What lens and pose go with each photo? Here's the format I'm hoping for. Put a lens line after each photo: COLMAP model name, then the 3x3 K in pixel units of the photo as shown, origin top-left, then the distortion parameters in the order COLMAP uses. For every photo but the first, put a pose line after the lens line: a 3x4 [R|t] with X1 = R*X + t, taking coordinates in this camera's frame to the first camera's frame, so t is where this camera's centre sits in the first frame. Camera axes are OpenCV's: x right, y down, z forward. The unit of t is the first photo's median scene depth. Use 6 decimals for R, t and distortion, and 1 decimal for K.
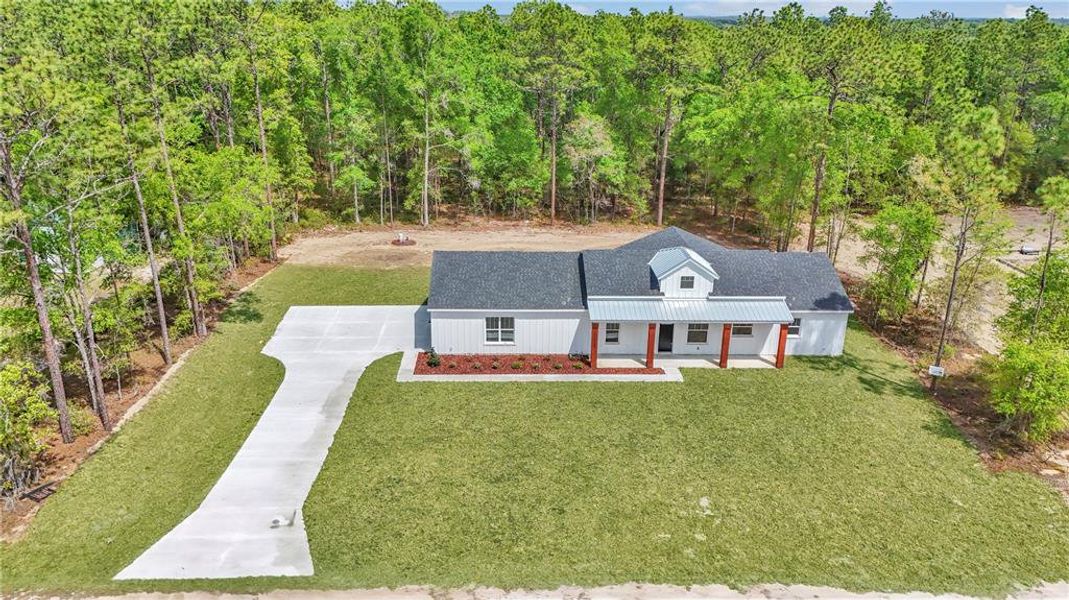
lens RADIAL K [[787.6, 0, 552.6], [0, 787.6, 300.5], [0, 0, 1]] dist [0.088965, -0.069312]
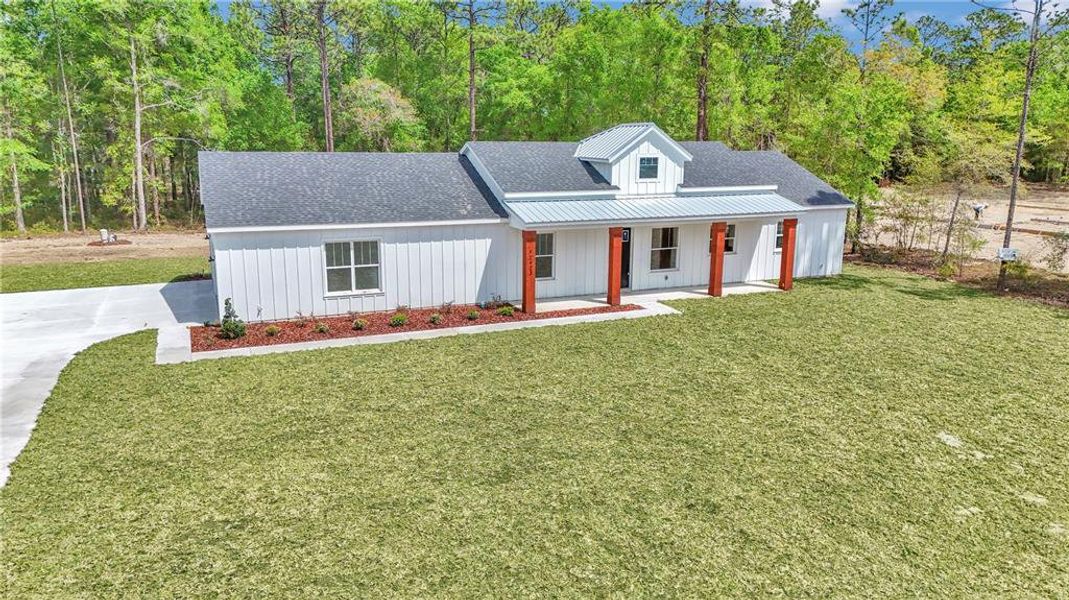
lens RADIAL K [[787.6, 0, 552.6], [0, 787.6, 300.5], [0, 0, 1]] dist [0.088965, -0.069312]
pose [[0.934572, -0.092768, 0.343465, -0.129239], [0.133733, 0.986208, -0.097520, 0.133295], [-0.329682, 0.137072, 0.934089, 0.445039]]
